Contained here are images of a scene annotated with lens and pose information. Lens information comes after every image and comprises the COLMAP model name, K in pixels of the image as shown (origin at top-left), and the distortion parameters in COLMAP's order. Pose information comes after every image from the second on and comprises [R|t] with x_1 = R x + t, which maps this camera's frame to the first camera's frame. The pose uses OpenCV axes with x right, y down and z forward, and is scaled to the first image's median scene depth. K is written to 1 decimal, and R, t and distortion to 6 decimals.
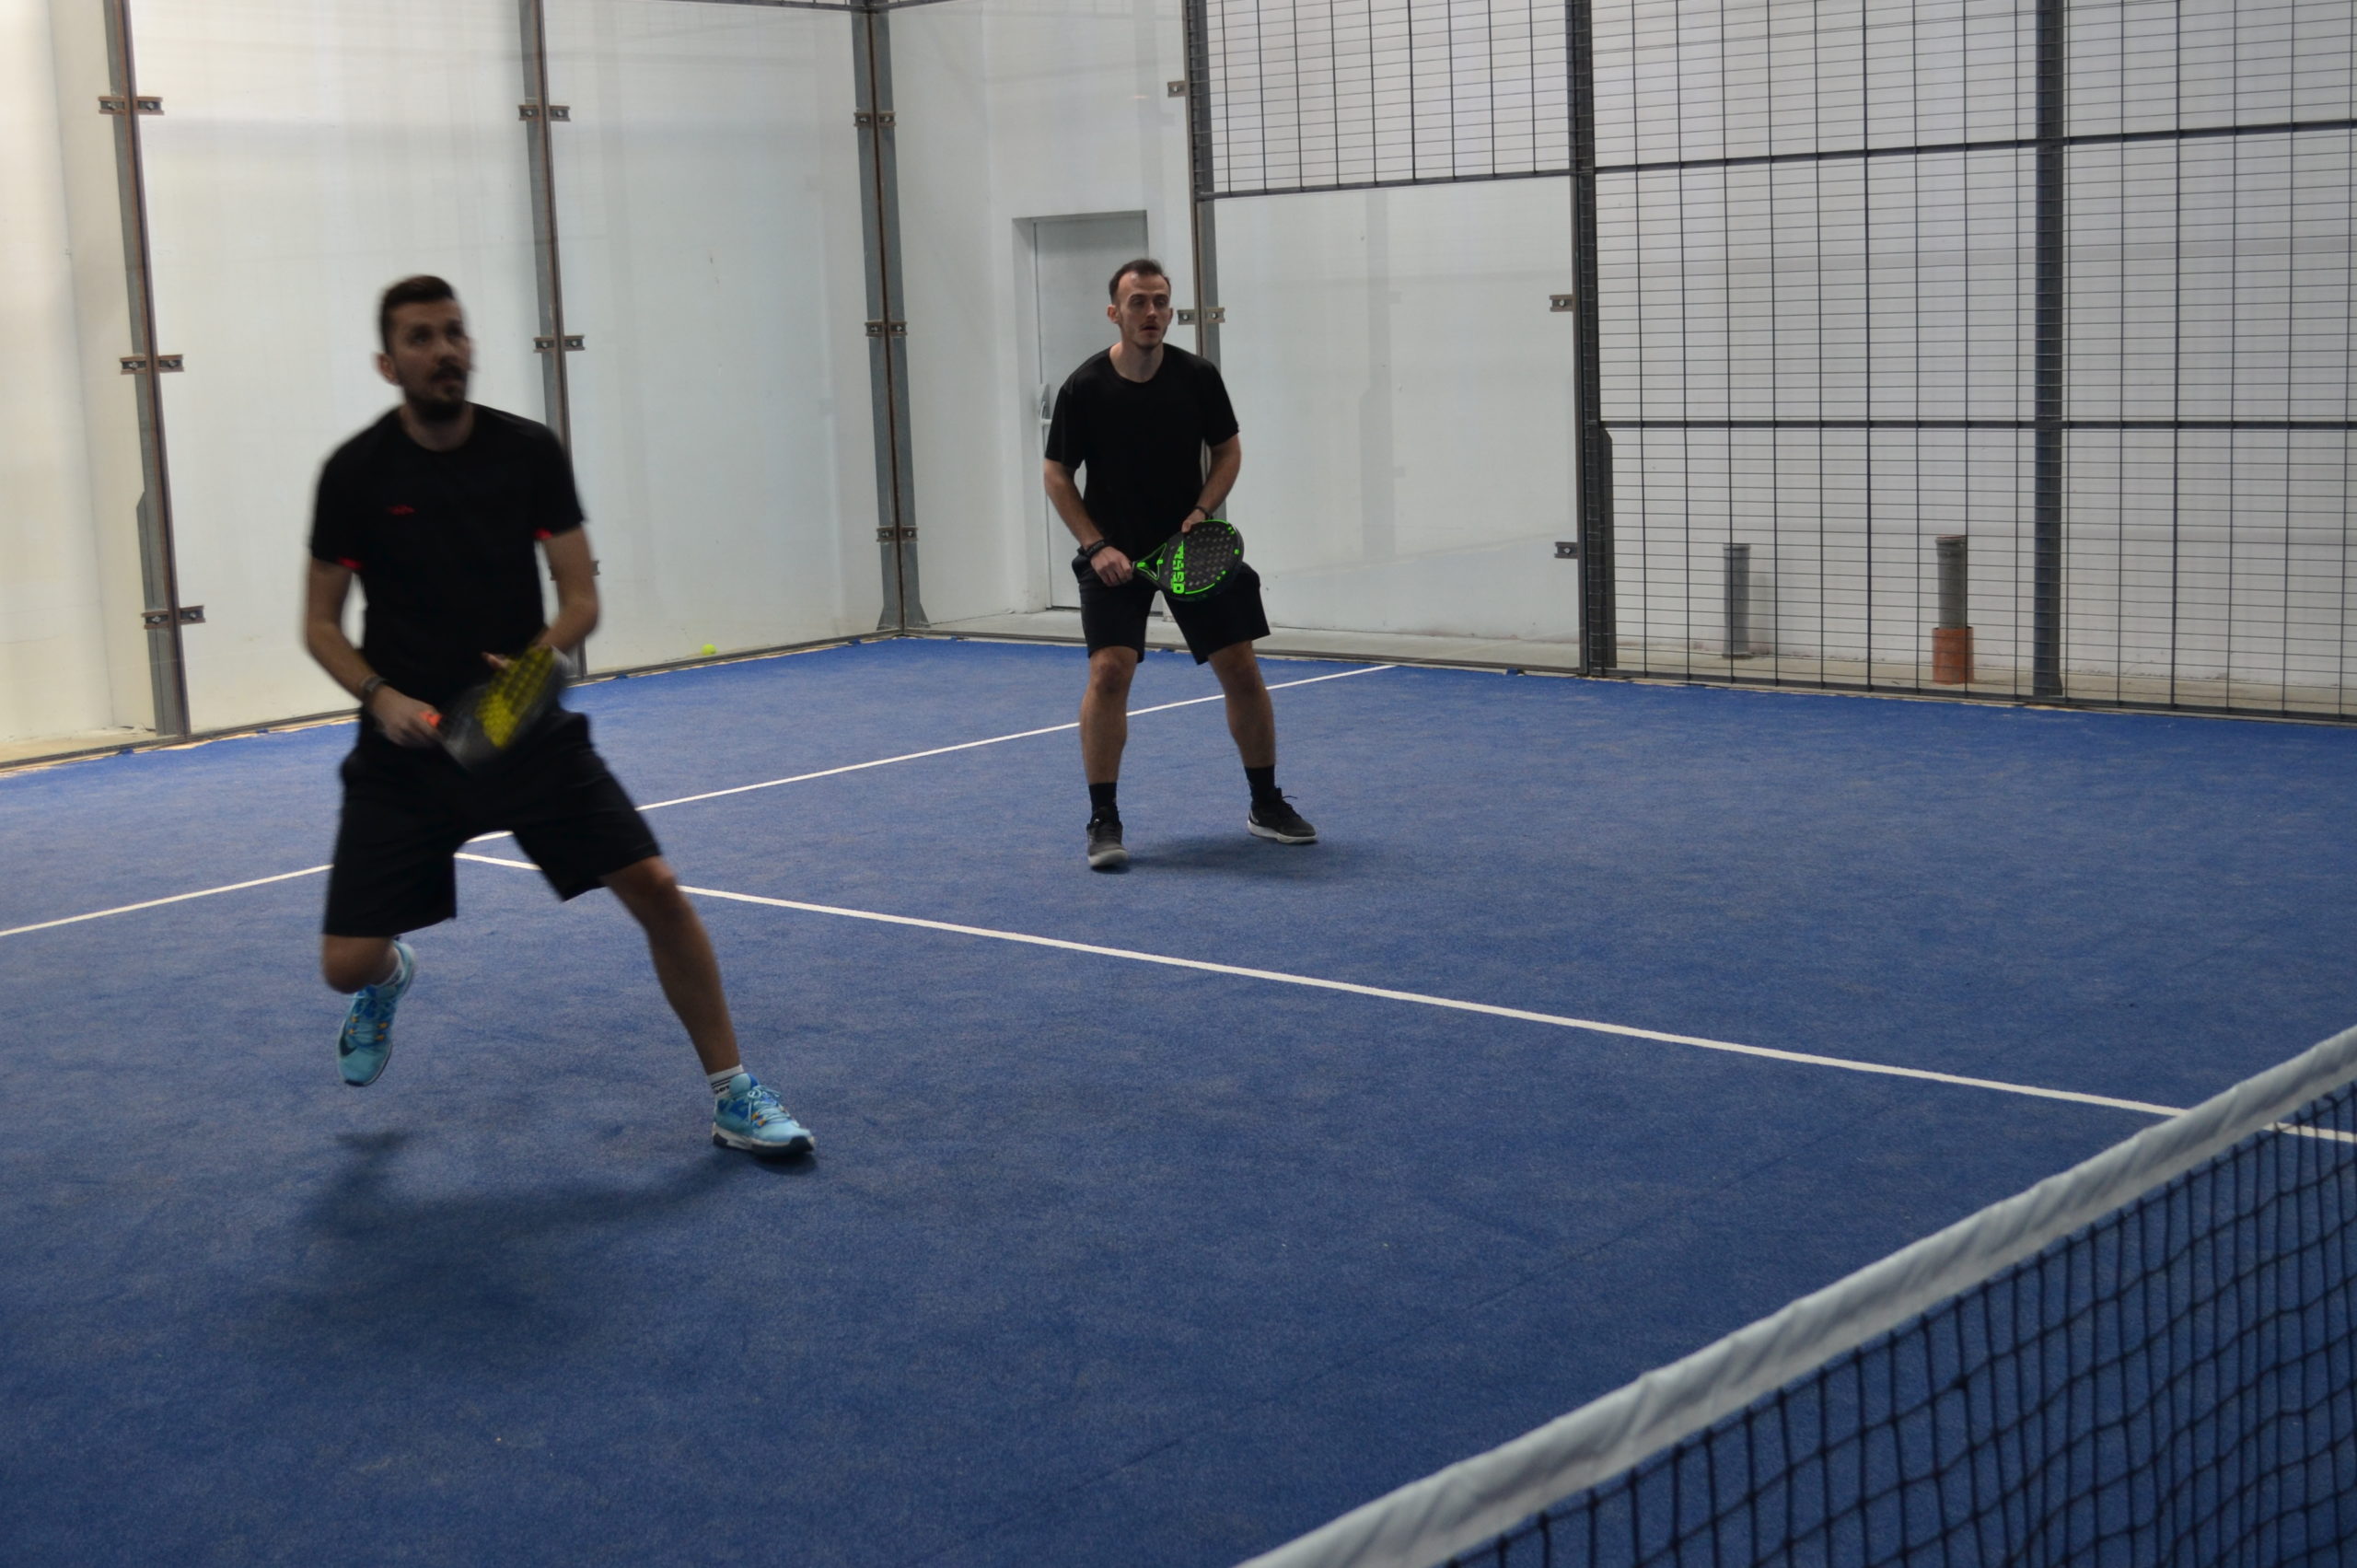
lens RADIAL K [[3240.9, 0, 1095.9], [0, 3240.9, 800.7], [0, 0, 1]] dist [-0.060514, 0.000000]
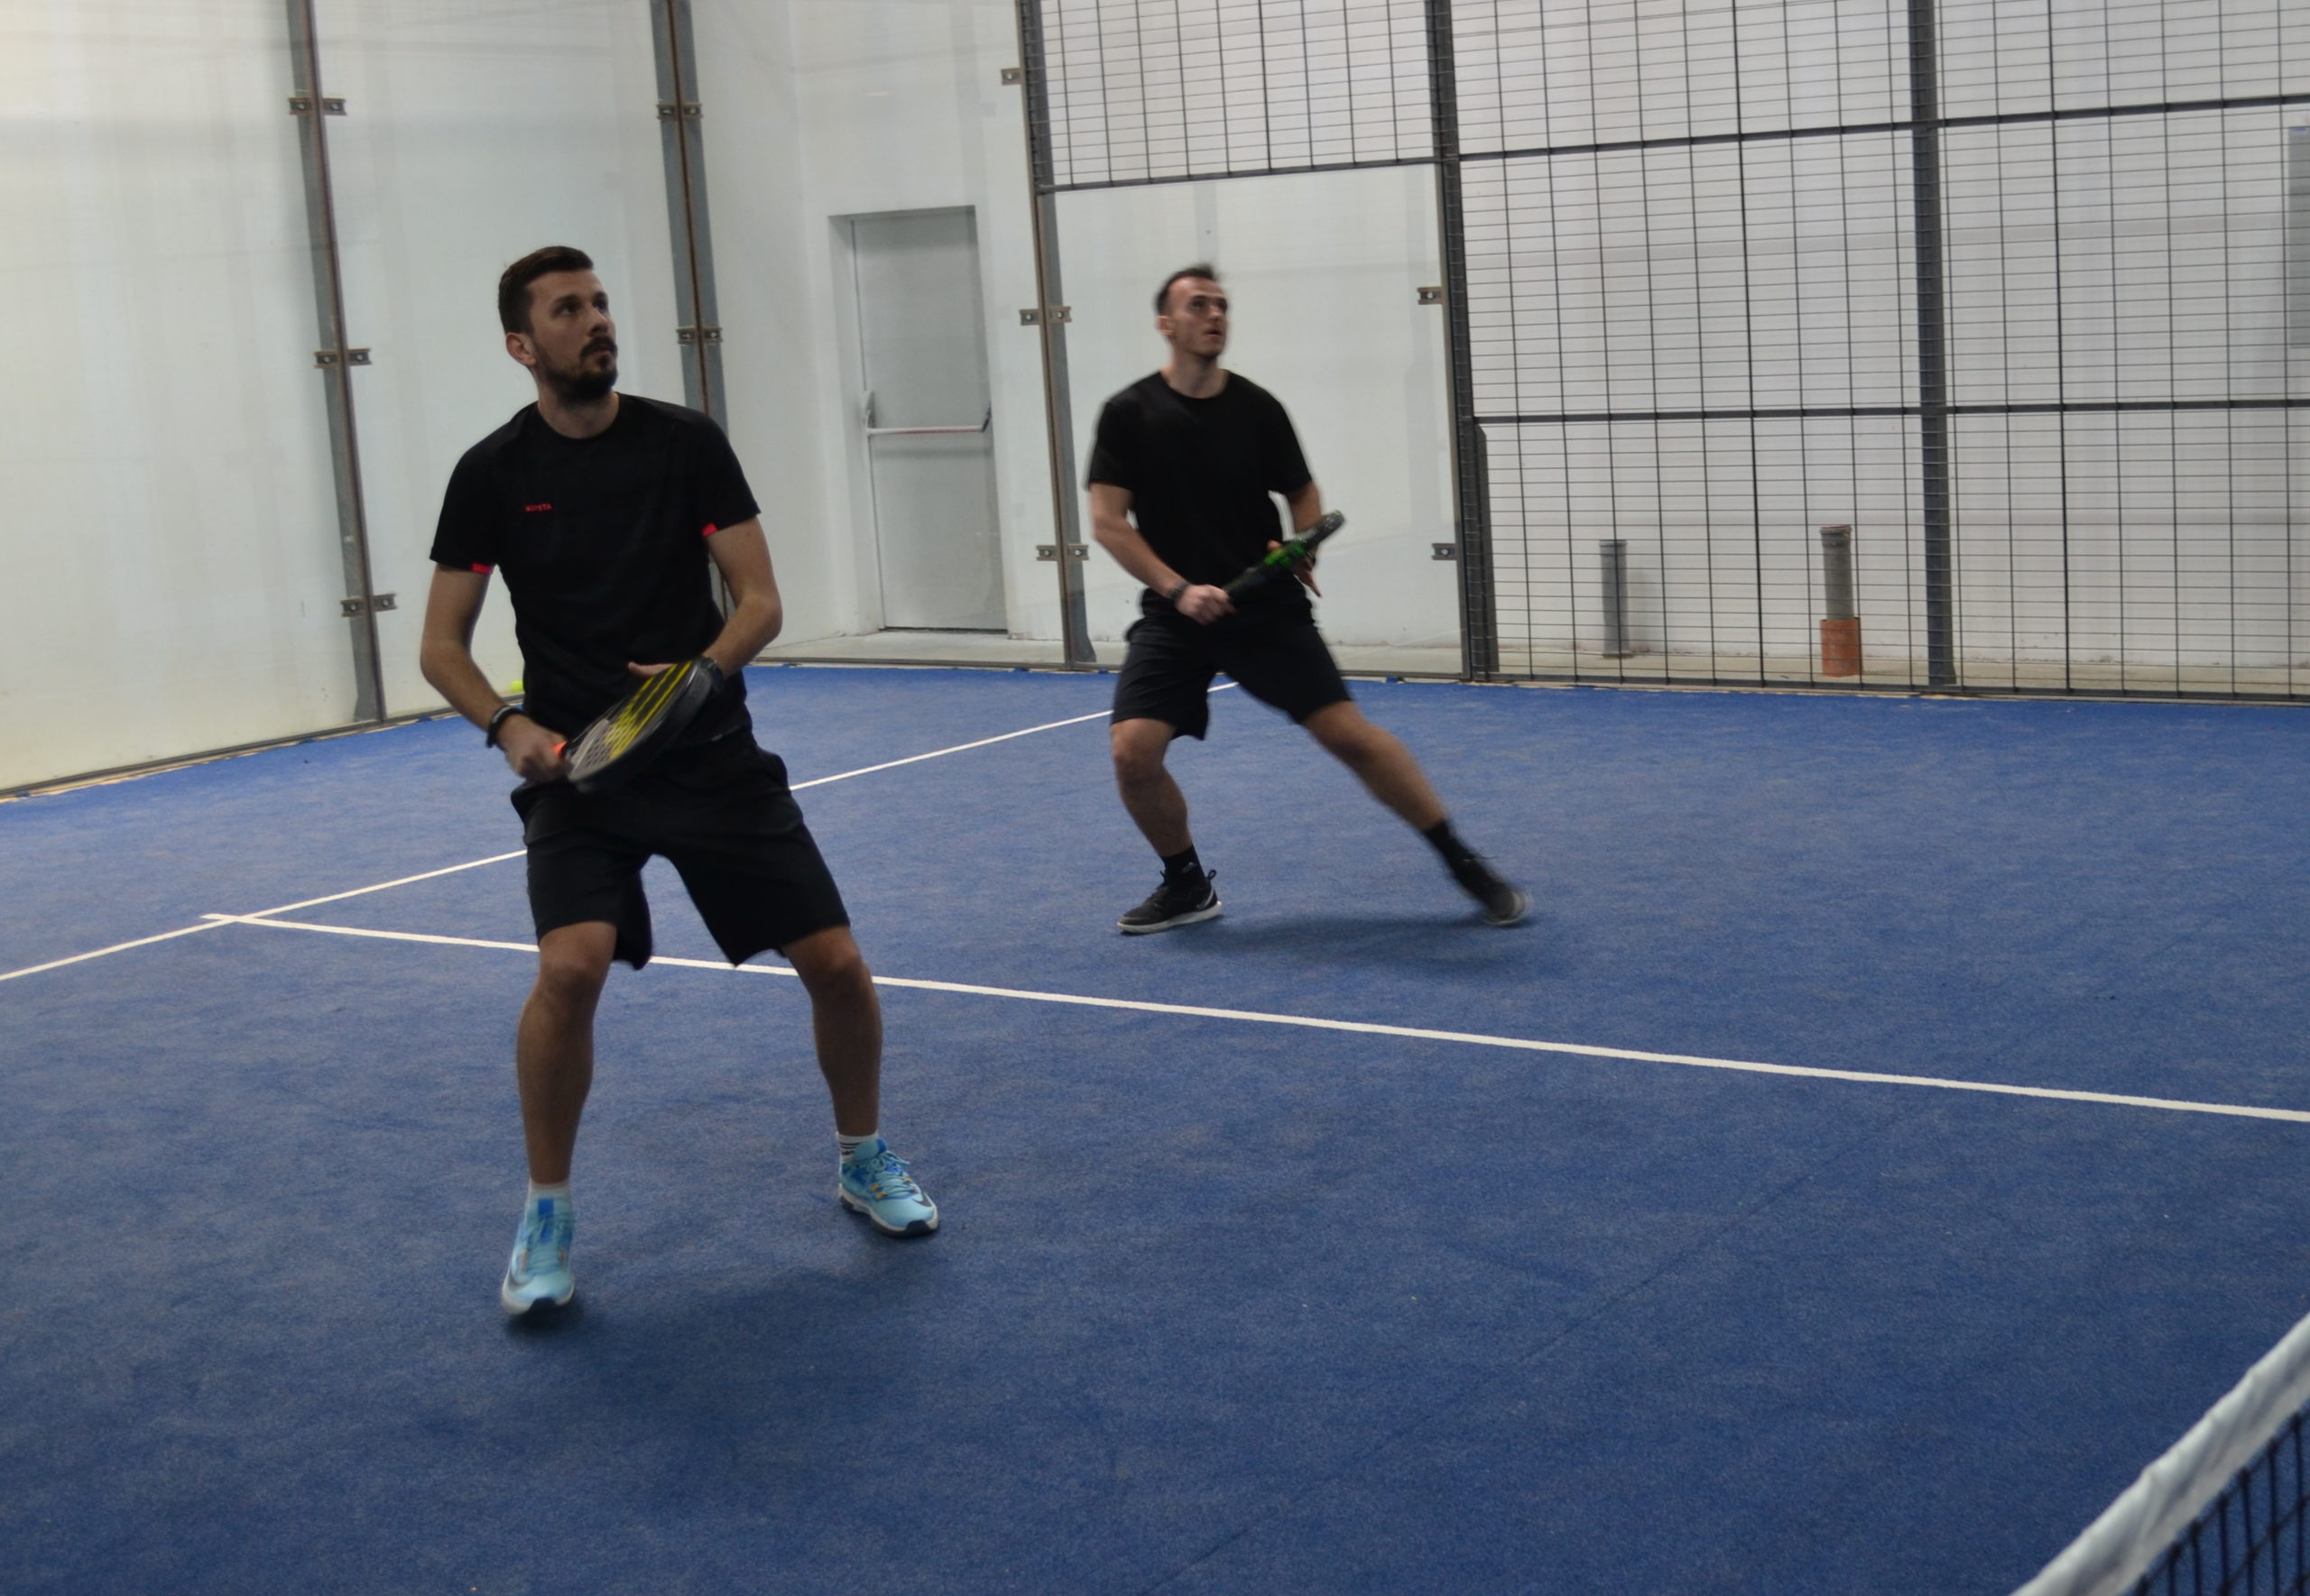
lens RADIAL K [[3175.1, 0, 1154.1], [0, 3175.1, 785.4], [0, 0, 1]] dist [-0.063060, 0.000000]
pose [[0.983301, -0.041095, 0.177284, -0.118110], [0.042237, 0.999104, -0.002674, -0.009692], [-0.177016, 0.010117, 0.984156, 0.092522]]
